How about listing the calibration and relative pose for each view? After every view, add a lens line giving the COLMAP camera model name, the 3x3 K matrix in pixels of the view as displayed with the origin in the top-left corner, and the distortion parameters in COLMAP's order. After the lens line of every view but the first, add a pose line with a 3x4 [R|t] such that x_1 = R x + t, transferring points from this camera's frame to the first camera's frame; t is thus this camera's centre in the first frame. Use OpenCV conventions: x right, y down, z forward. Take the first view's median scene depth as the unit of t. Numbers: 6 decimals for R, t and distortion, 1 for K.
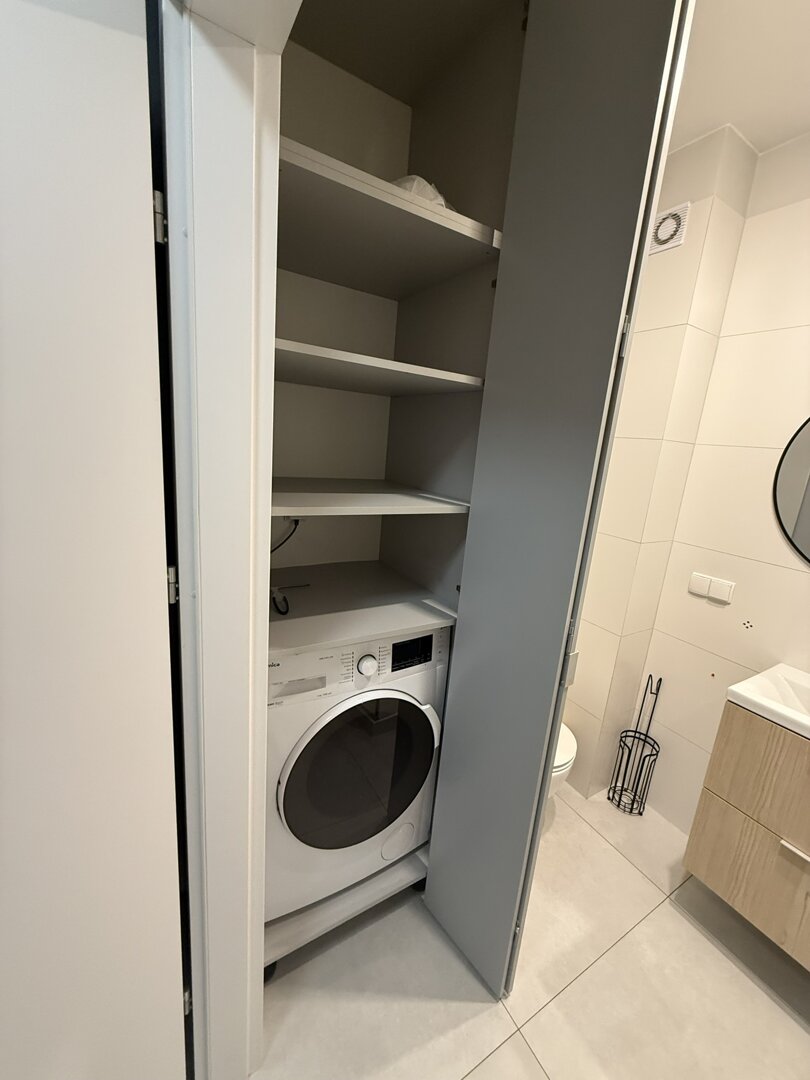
lens RADIAL K [[429.1, 0, 404.6], [0, 429.1, 535.9], [0, 0, 1]] dist [0.000950, 0.000835]
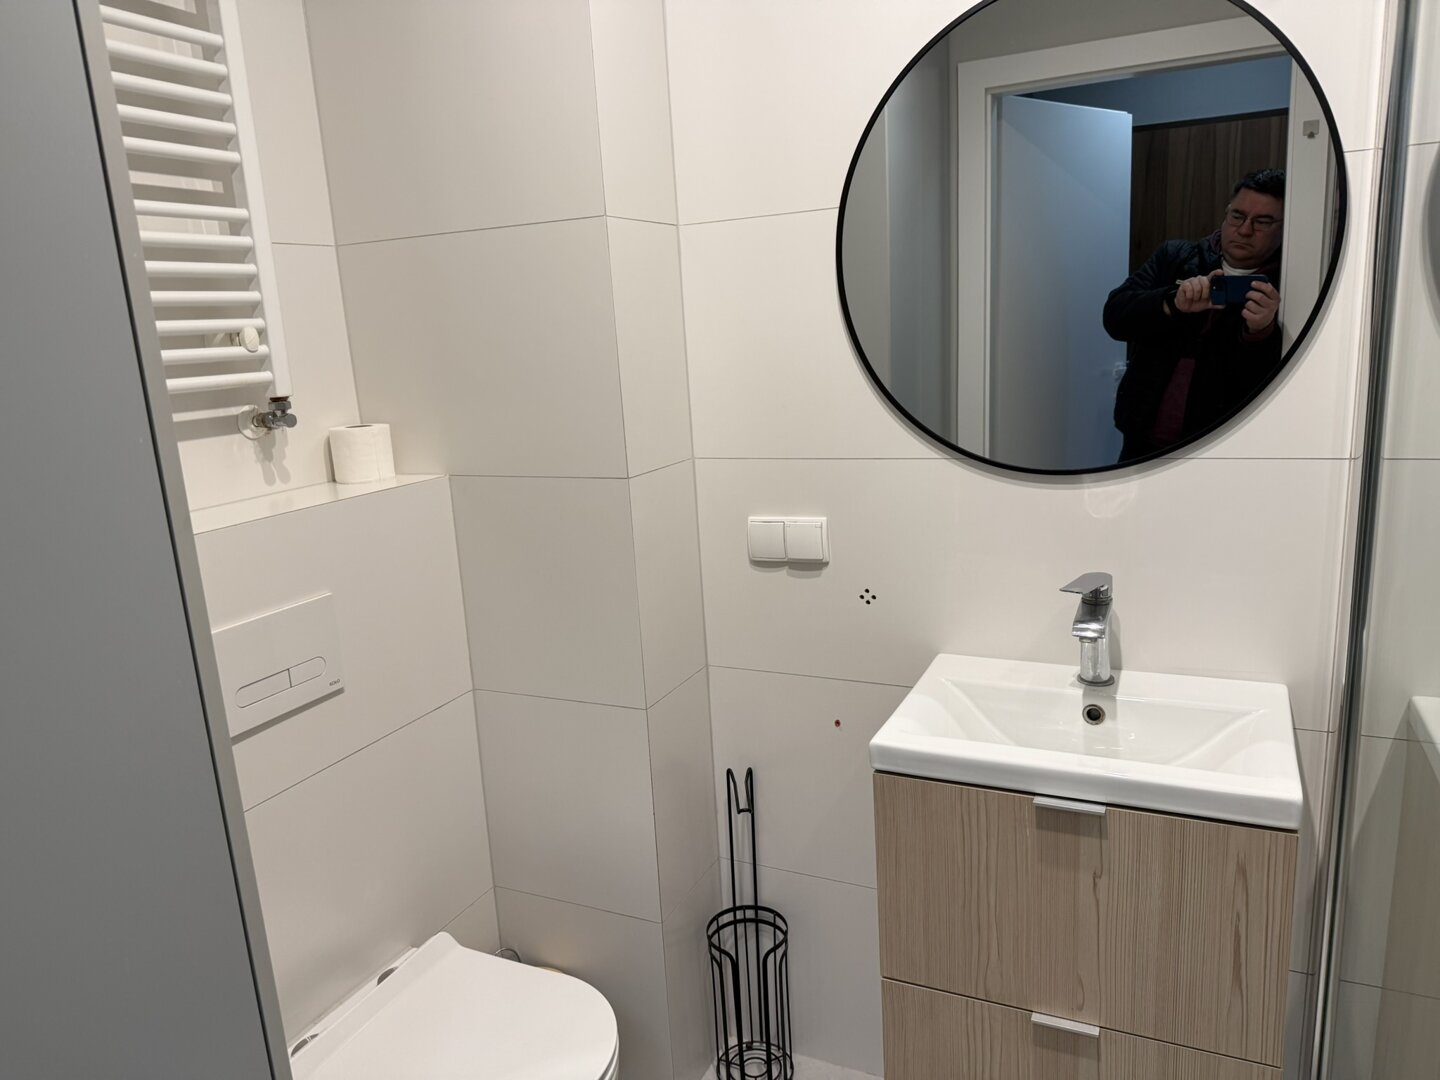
lens RADIAL K [[1029.3, 0, 720.5], [0, 1029.3, 541.3], [0, 0, 1]] dist [0.013809, -0.006174]
pose [[0.814618, -0.251086, 0.522832, 0.086348], [0.250229, 0.965375, 0.073737, 0.023398], [-0.523244, 0.070760, 0.849240, 0.113835]]
